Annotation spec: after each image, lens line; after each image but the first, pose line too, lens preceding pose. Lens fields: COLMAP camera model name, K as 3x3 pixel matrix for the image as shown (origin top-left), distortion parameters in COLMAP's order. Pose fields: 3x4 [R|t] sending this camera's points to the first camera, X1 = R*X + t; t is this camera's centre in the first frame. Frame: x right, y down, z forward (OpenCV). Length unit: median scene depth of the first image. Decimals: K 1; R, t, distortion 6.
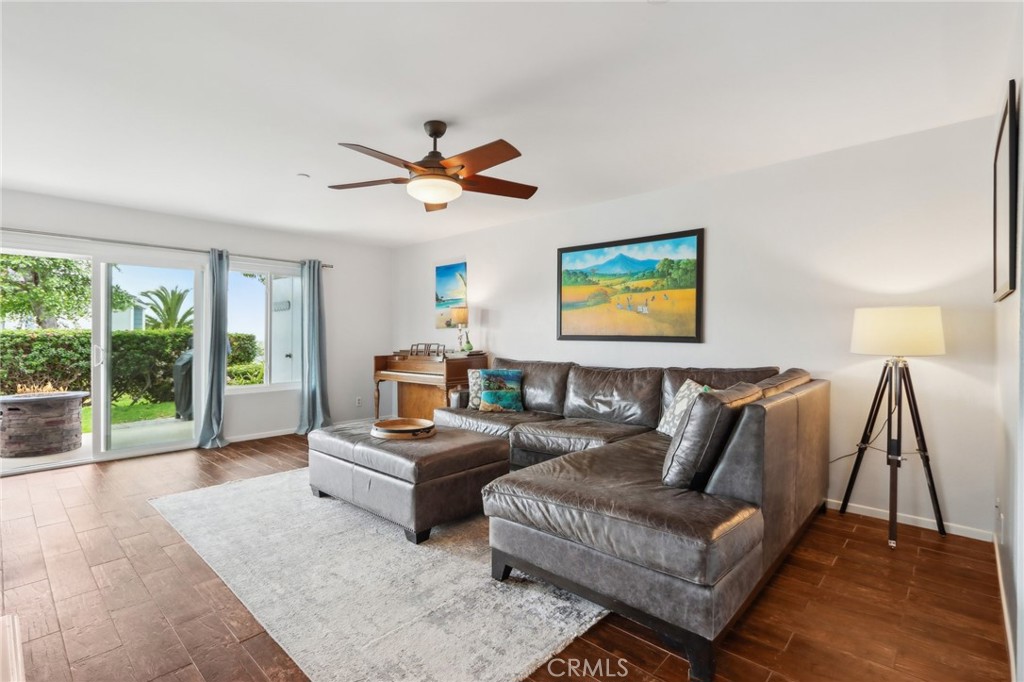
lens RADIAL K [[472.7, 0, 510.6], [0, 472.7, 344.1], [0, 0, 1]] dist [-0.011059, 0.002682]
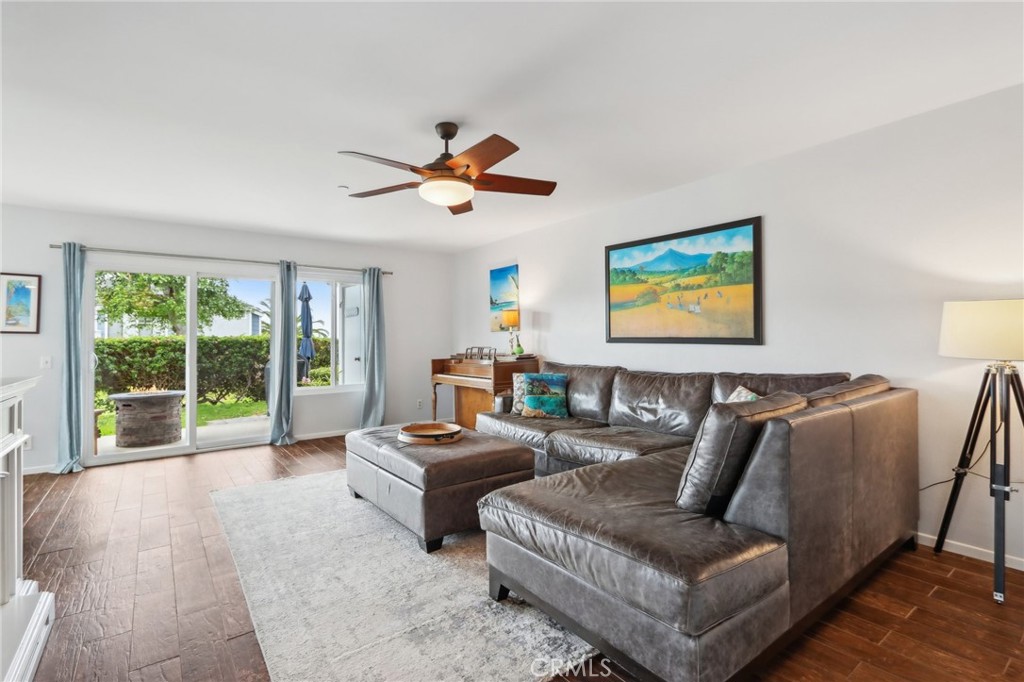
lens RADIAL K [[472.7, 0, 512.6], [0, 472.7, 335.9], [0, 0, 1]] dist [-0.011059, 0.002682]
pose [[0.982973, -0.008872, -0.183538, 0.142246], [0.004753, 0.999727, -0.022868, -0.001904], [0.183691, 0.021606, 0.982747, 0.056286]]
